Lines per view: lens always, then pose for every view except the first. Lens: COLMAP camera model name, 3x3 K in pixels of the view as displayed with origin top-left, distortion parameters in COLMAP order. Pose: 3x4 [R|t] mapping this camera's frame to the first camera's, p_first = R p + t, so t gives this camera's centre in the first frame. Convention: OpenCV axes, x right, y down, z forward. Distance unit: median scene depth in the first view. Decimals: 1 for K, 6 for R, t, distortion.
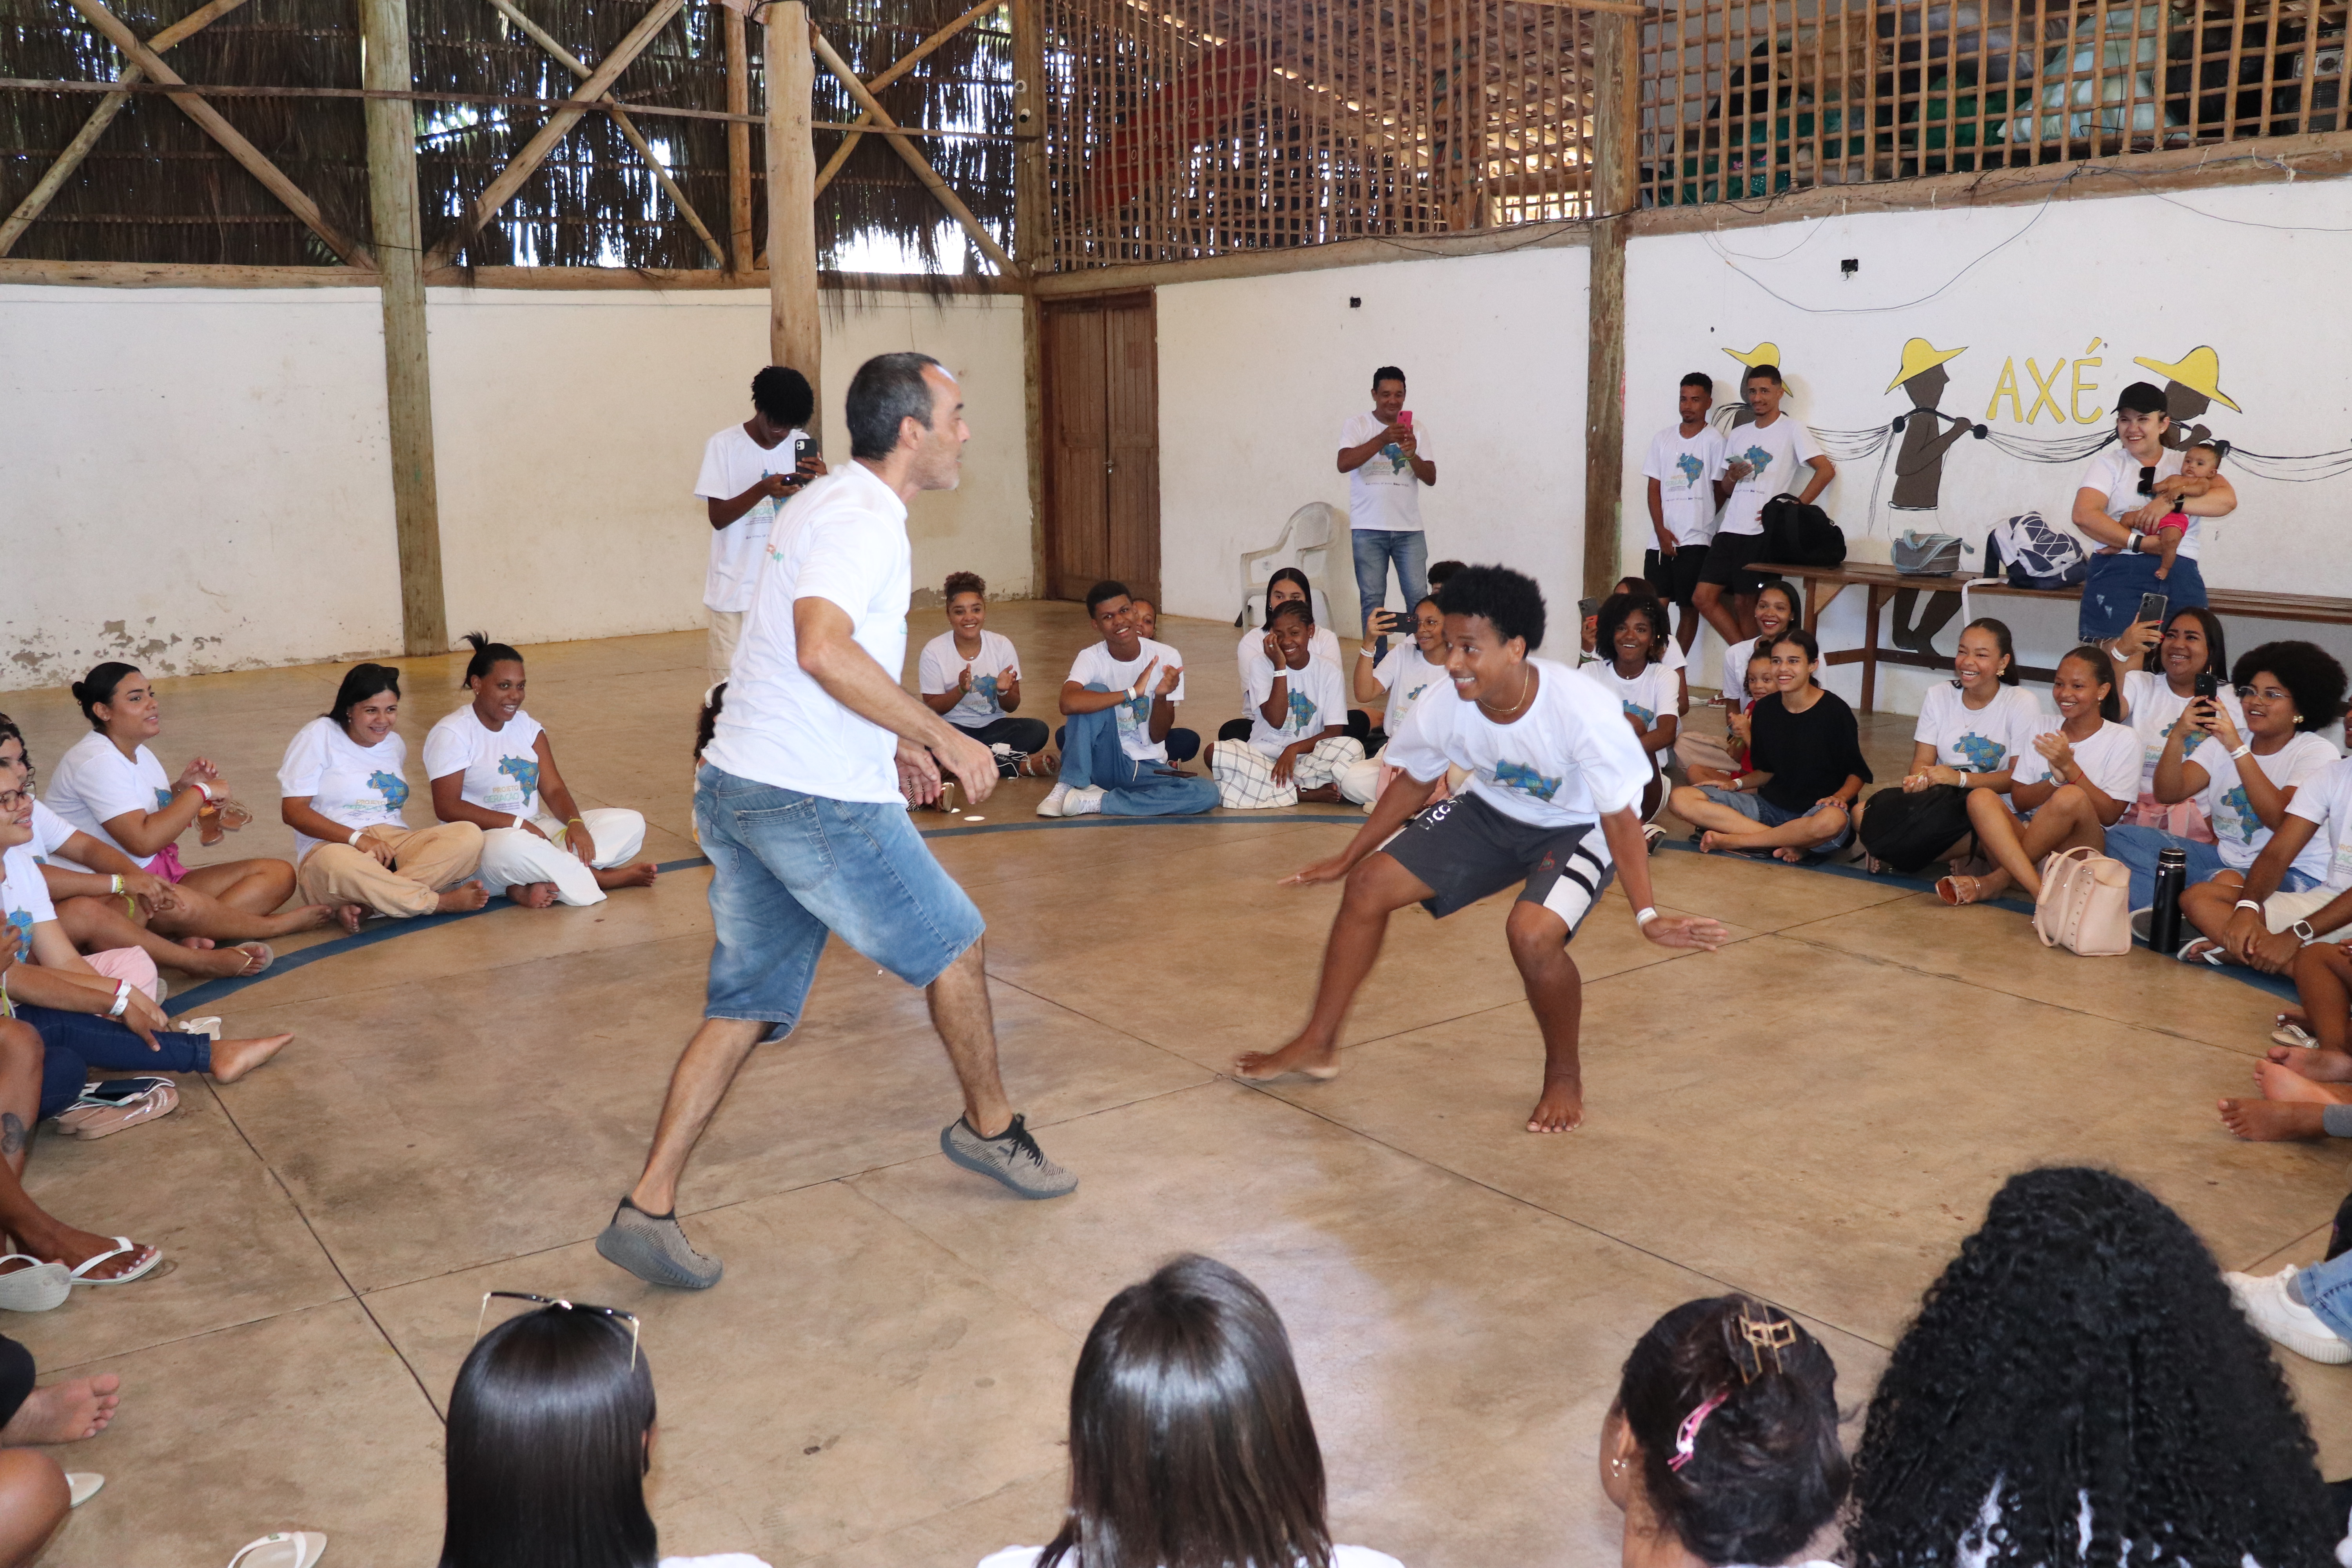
lens RADIAL K [[2003.4, 0, 1176.0], [0, 2003.4, 784.0], [0, 0, 1]] dist [-0.177240, 0.180947]
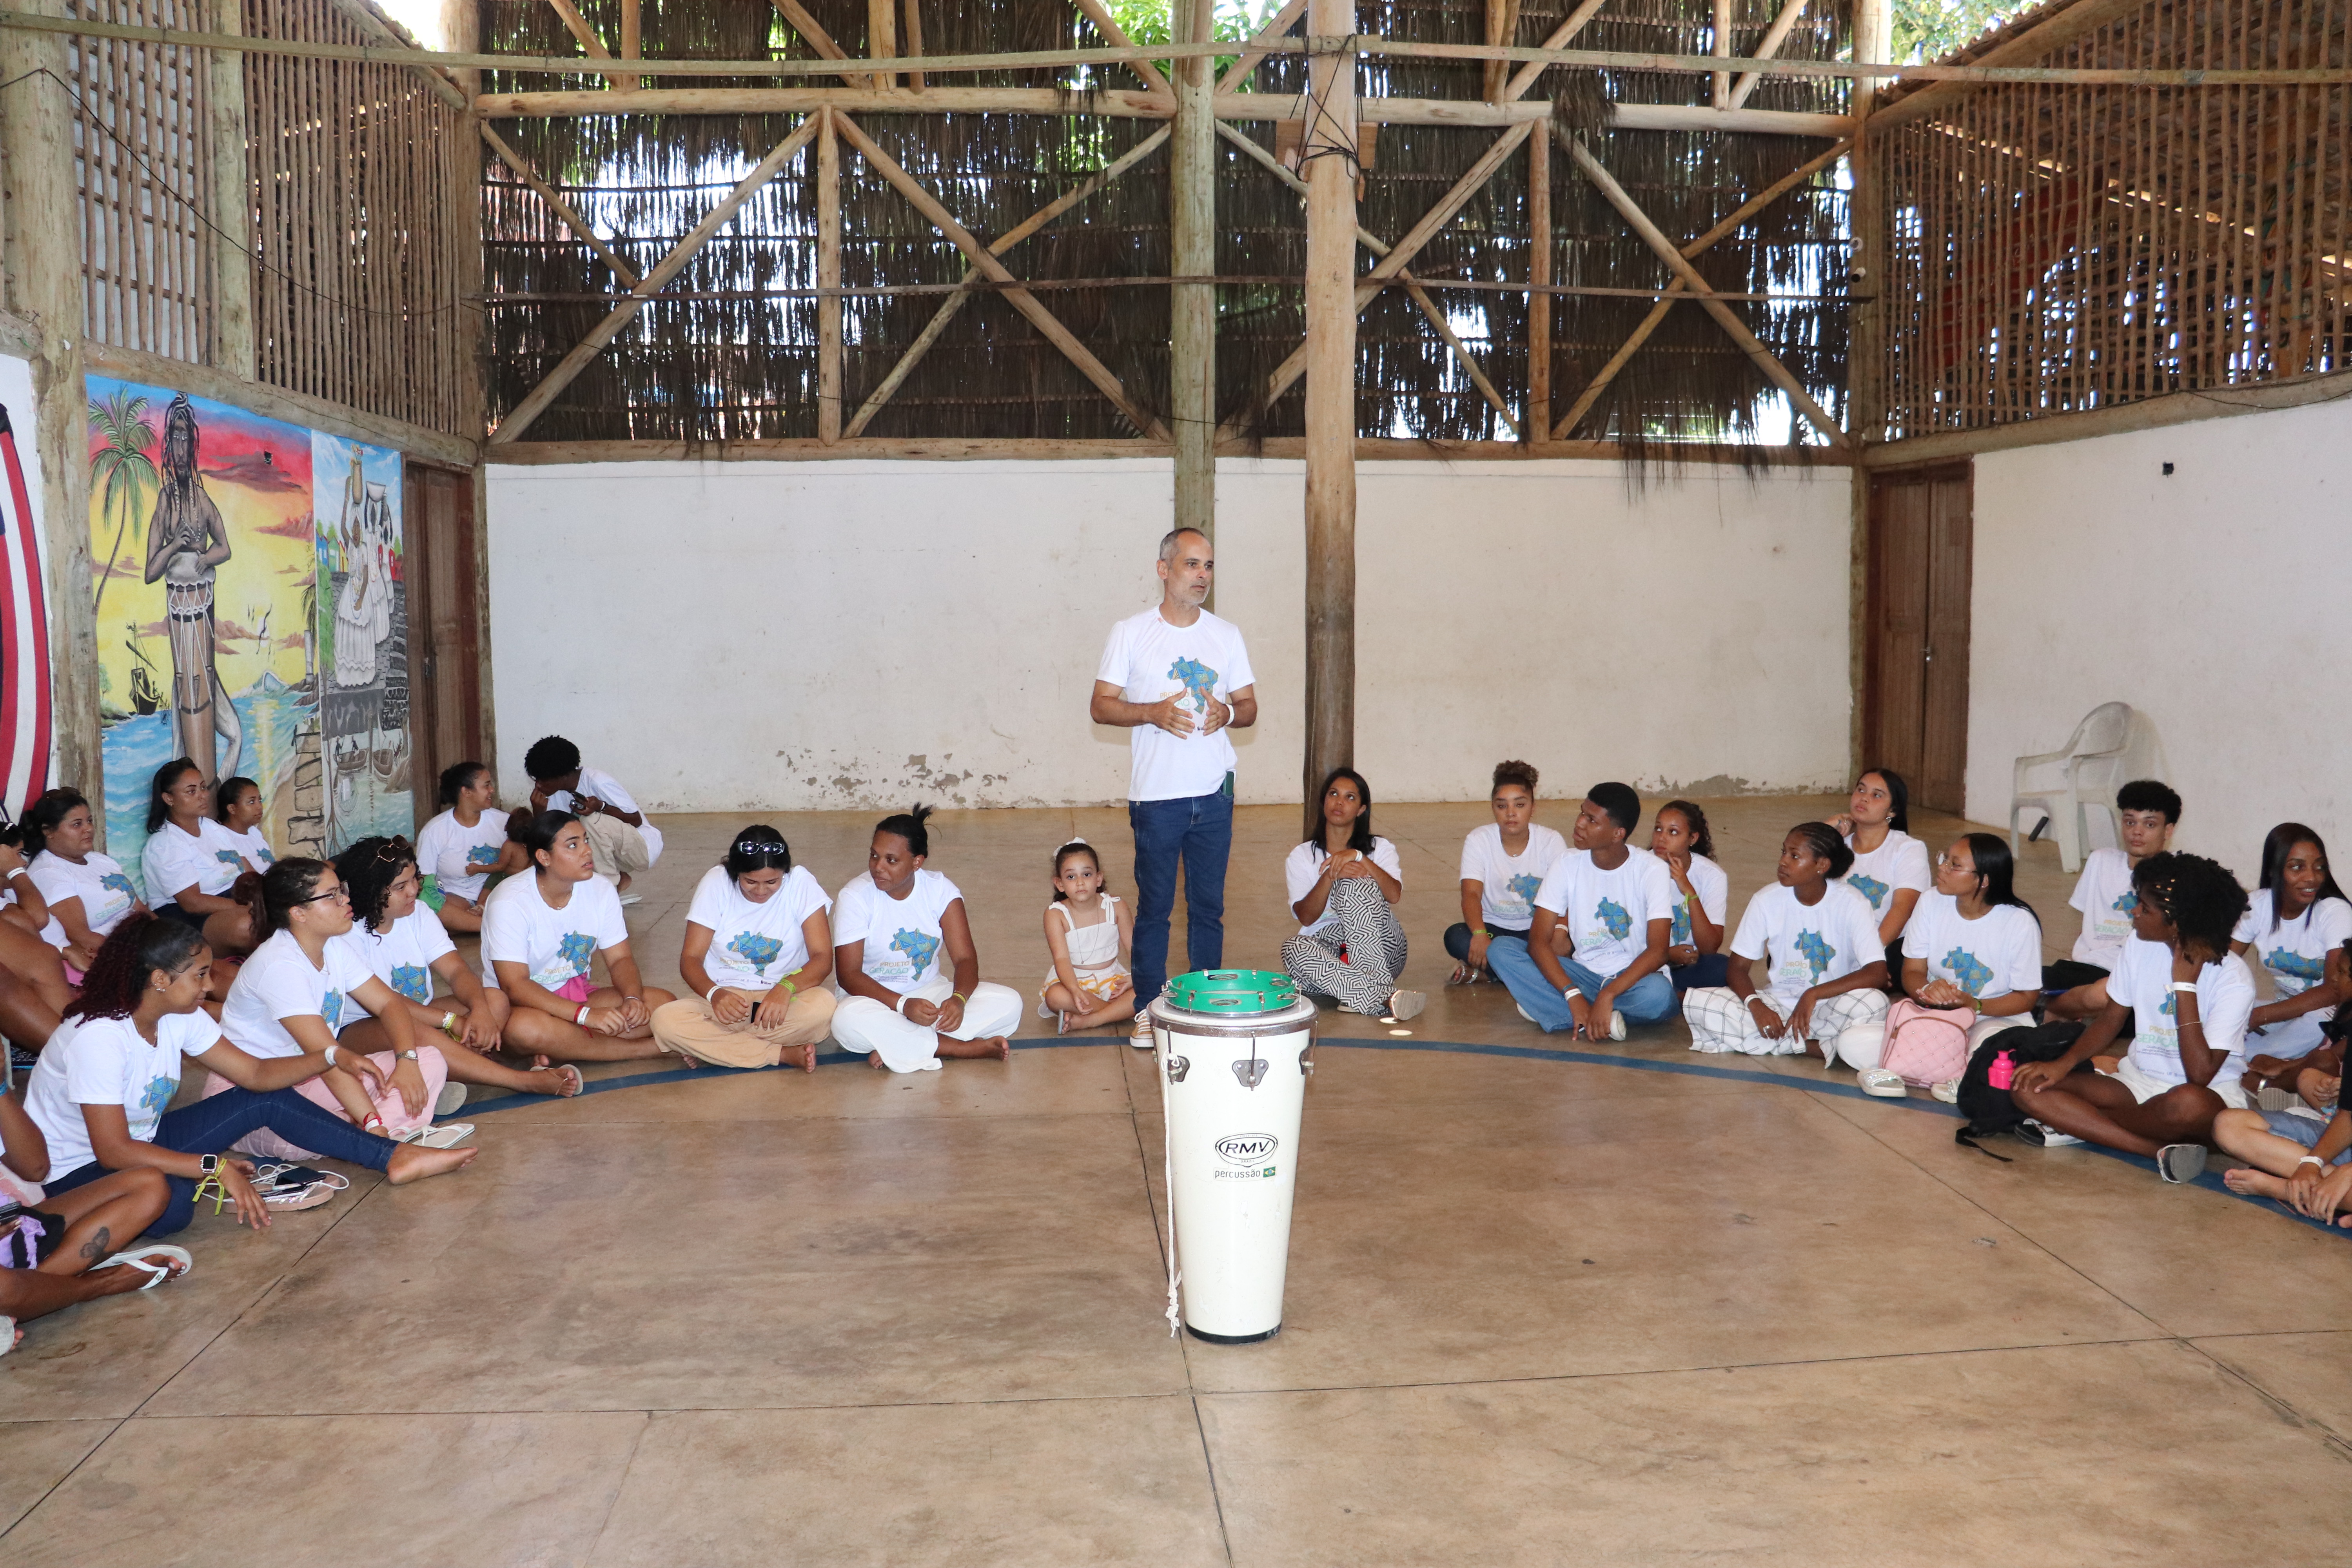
lens RADIAL K [[1946.1, 0, 1176.0], [0, 1946.1, 784.0], [0, 0, 1]] dist [-0.171859, 0.150335]
pose [[0.855476, 0.060980, -0.514239, 0.144986], [-0.104449, 0.992952, -0.056012, -0.019407], [0.507199, 0.101628, 0.855816, 0.110479]]
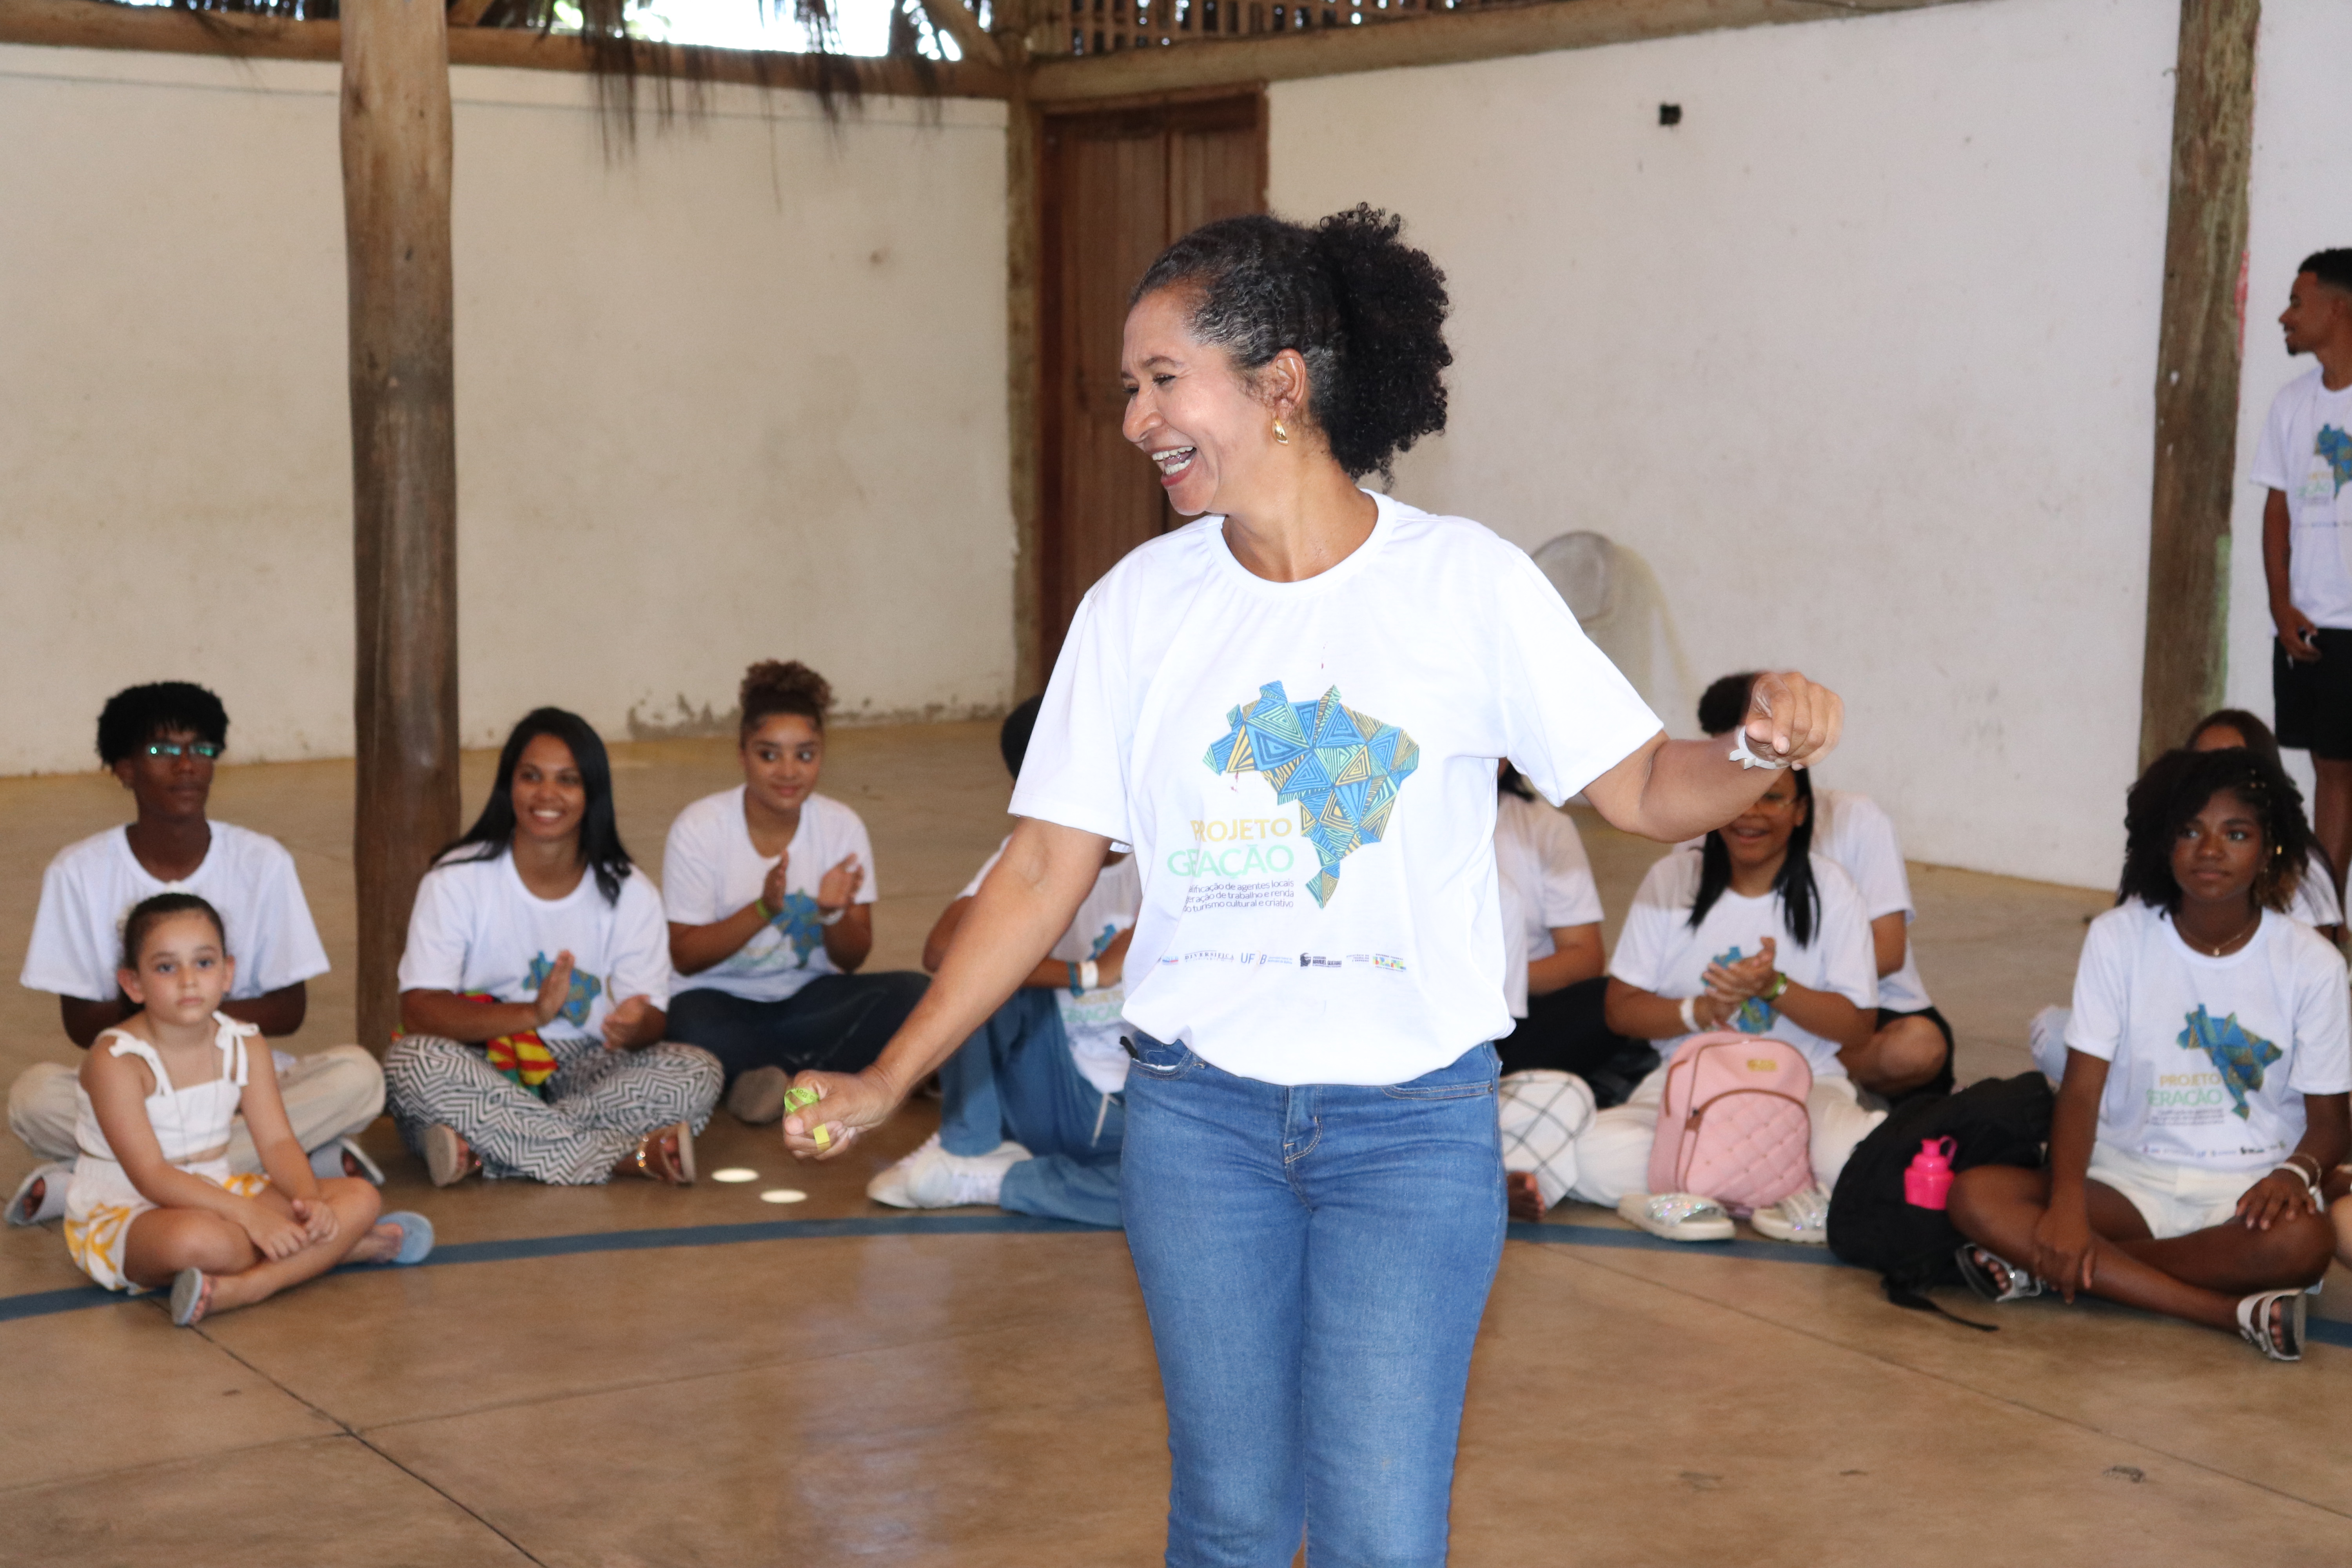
lens RADIAL K [[3773.0, 0, 1176.0], [0, 3773.0, 784.0], [0, 0, 1]] dist [0.150035, 0.271183]
pose [[0.998244, 0.024723, -0.053830, 0.024352], [-0.028685, 0.996837, -0.074120, -0.009743], [0.051827, 0.075534, 0.995795, 0.087589]]
